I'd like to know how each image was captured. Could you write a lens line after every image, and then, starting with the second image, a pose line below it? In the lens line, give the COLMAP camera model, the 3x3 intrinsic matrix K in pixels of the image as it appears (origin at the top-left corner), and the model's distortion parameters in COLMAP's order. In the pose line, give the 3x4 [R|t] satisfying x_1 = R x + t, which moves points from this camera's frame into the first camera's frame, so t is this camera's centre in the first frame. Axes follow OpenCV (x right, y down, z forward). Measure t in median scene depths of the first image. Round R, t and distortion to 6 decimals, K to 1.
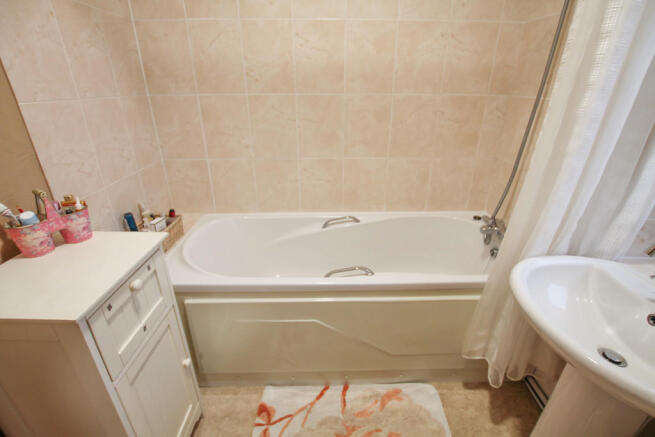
lens RADIAL K [[303.2, 0, 330.2], [0, 303.2, 218.6], [0, 0, 1]] dist [-0.029801, 0.001314]
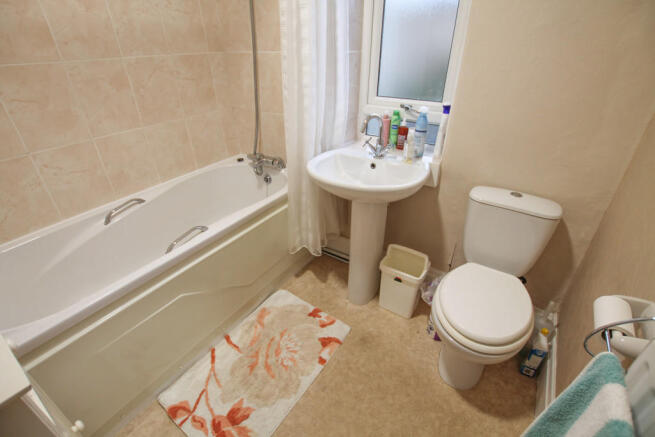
lens RADIAL K [[303.2, 0, 330.3], [0, 303.2, 216.6], [0, 0, 1]] dist [-0.029801, 0.001314]
pose [[0.562216, -0.422864, 0.710703, -0.325195], [0.348116, 0.900549, 0.260437, 0.015985], [-0.750152, 0.100985, 0.653509, -0.031619]]
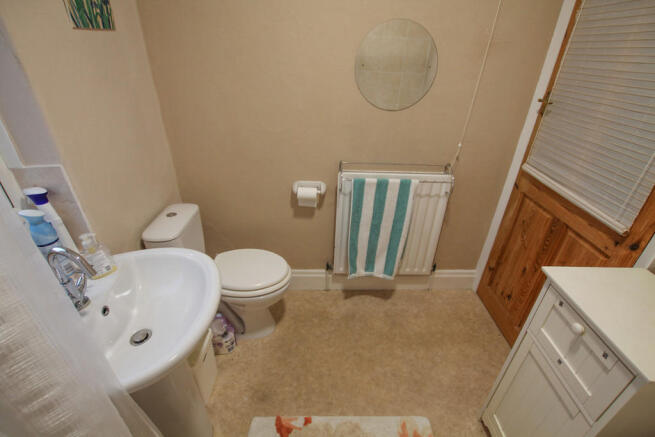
lens RADIAL K [[303.2, 0, 330.1], [0, 303.2, 218.8], [0, 0, 1]] dist [-0.029801, 0.001314]
pose [[-0.999531, -0.025906, -0.016326, 0.125414], [-0.028466, 0.589565, 0.807219, -0.441639], [-0.011287, 0.807305, -0.590026, 0.728178]]
